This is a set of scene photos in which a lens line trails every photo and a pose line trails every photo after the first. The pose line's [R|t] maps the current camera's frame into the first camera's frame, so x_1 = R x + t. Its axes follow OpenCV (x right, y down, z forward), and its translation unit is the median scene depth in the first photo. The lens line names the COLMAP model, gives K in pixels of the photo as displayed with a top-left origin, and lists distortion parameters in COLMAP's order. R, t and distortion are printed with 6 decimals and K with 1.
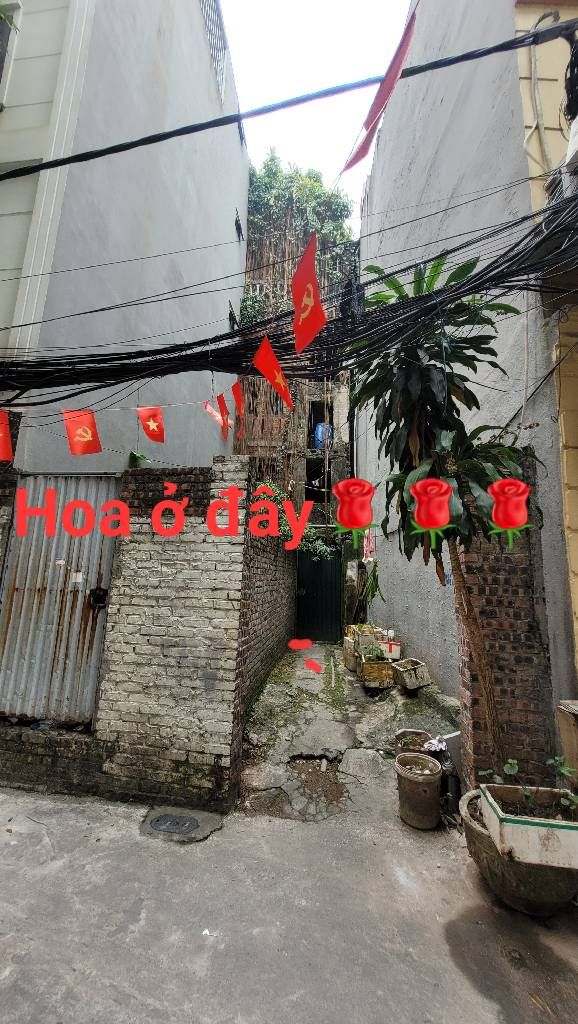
lens RADIAL K [[403.5, 0, 283.4], [0, 403.5, 501.4], [0, 0, 1]] dist [0.000627, -0.000097]
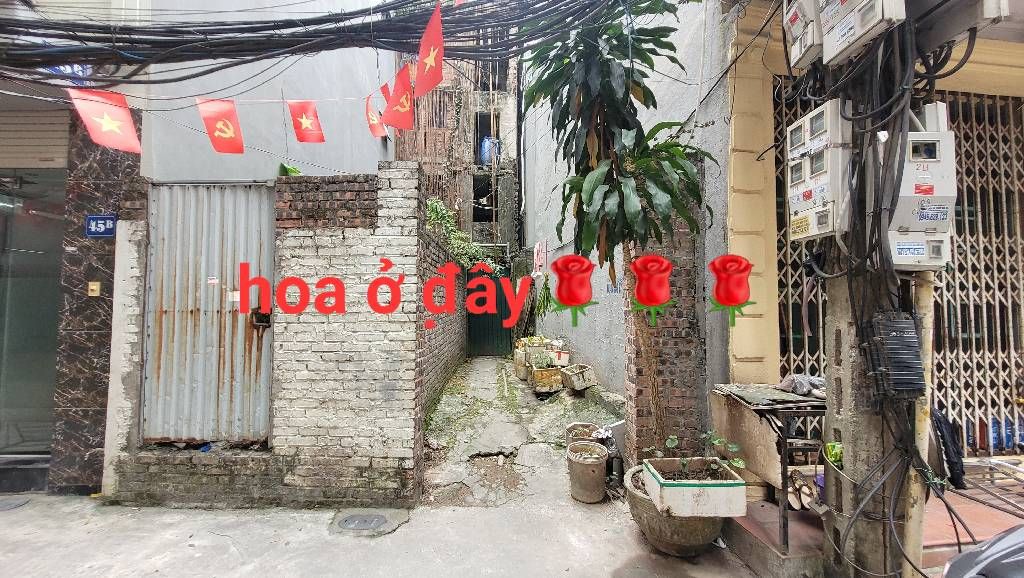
lens RADIAL K [[402.8, 0, 500.8], [0, 402.8, 287.6], [0, 0, 1]] dist [0.002844, 0.000054]
pose [[0.991650, -0.033294, 0.124588, -0.020136], [0.013755, 0.987895, 0.154512, 0.034361], [-0.128224, -0.151509, 0.980104, 0.017071]]
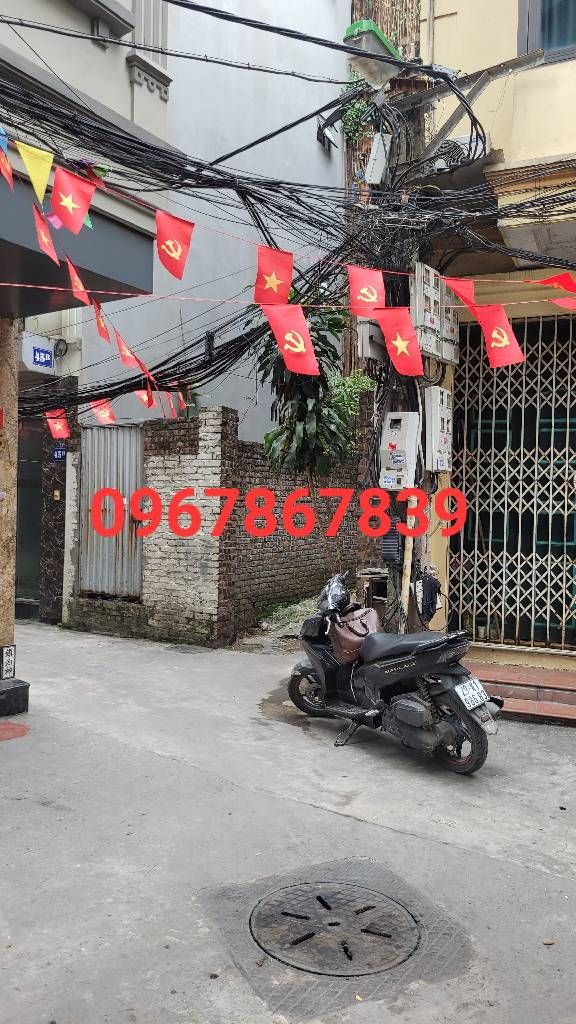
lens RADIAL K [[831.2, 0, 259.3], [0, 831.2, 511.2], [0, 0, 1]] dist [0.032867, 0.001451]
pose [[0.906364, -0.020846, -0.421982, 1.163971], [0.098461, 0.981703, 0.162986, -0.207055], [0.410864, -0.189273, 0.891833, -1.425575]]
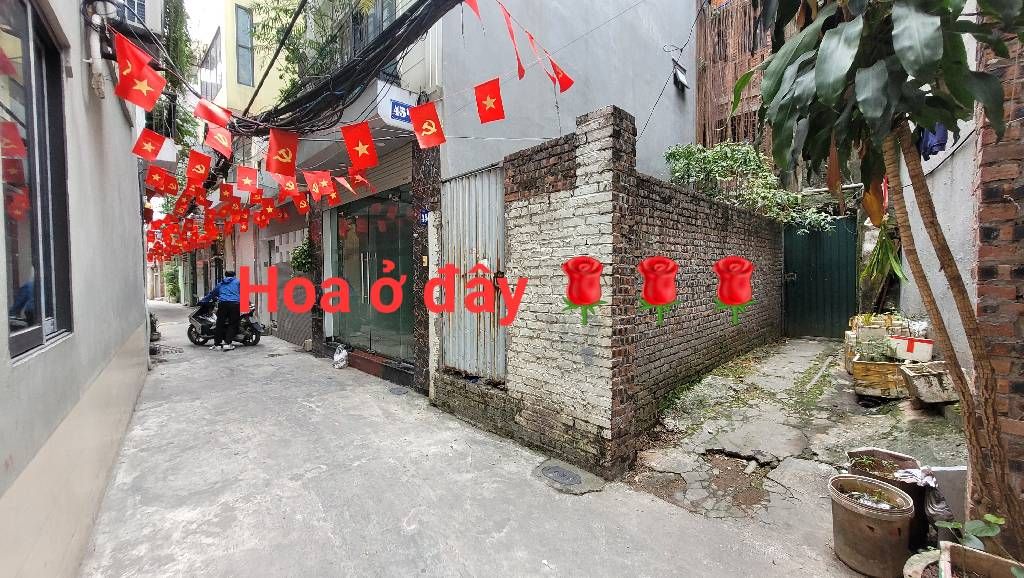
lens RADIAL K [[402.1, 0, 508.8], [0, 402.1, 289.2], [0, 0, 1]] dist [0.003025, 0.000604]
pose [[0.785494, -0.024923, -0.618367, 0.251703], [0.157276, 0.974423, 0.160509, 0.090282], [0.598551, -0.223334, 0.769324, 0.154974]]
